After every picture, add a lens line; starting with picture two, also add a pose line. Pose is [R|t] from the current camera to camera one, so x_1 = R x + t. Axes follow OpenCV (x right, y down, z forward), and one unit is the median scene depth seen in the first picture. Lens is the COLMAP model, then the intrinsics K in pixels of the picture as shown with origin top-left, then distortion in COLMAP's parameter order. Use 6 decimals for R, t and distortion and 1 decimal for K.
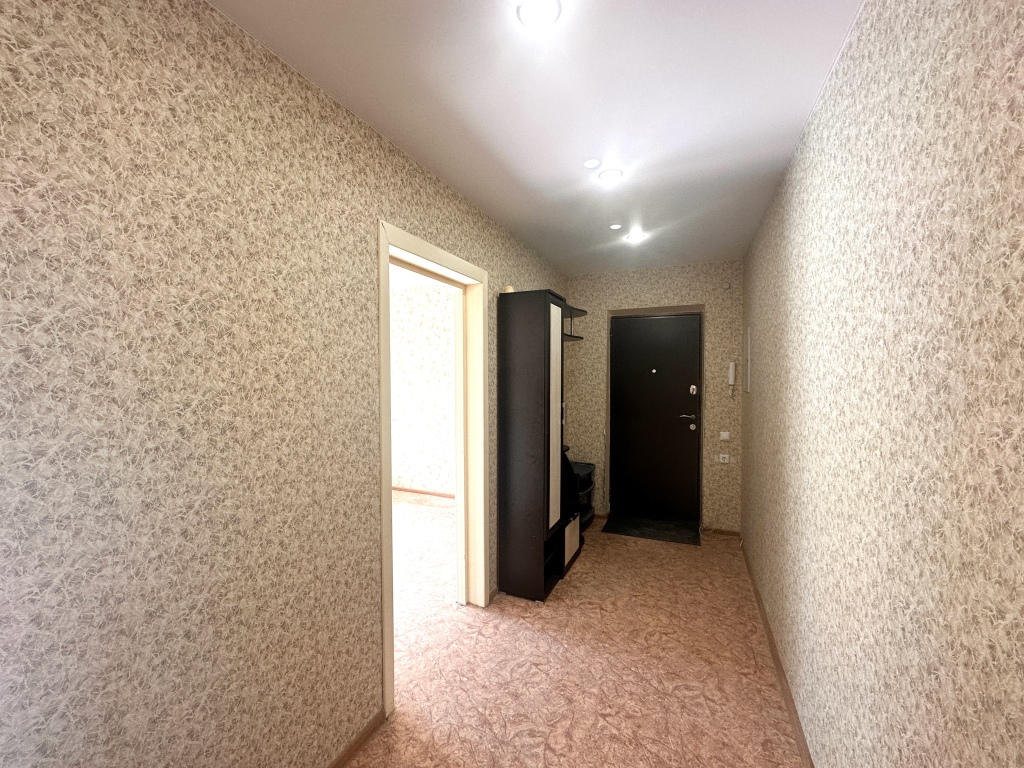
lens RADIAL K [[409.1, 0, 512.0], [0, 409.1, 384.0], [0, 0, 1]] dist [-0.004476, 0.000826]
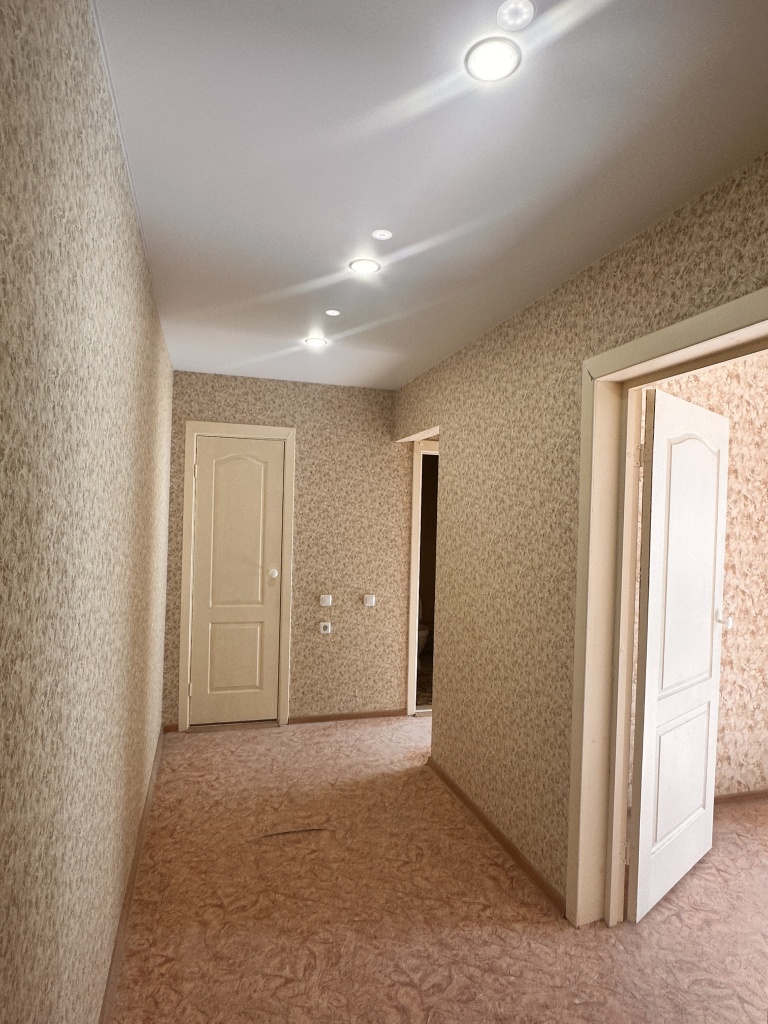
lens RADIAL K [[614.4, 0, 384.0], [0, 614.4, 512.0], [0, 0, 1]] dist [0.001425, 0.000290]
pose [[-0.764848, -0.025243, -0.643716, 0.920366], [-0.046524, 0.998787, 0.016111, -0.065648], [0.642529, 0.042271, -0.765095, 1.819582]]
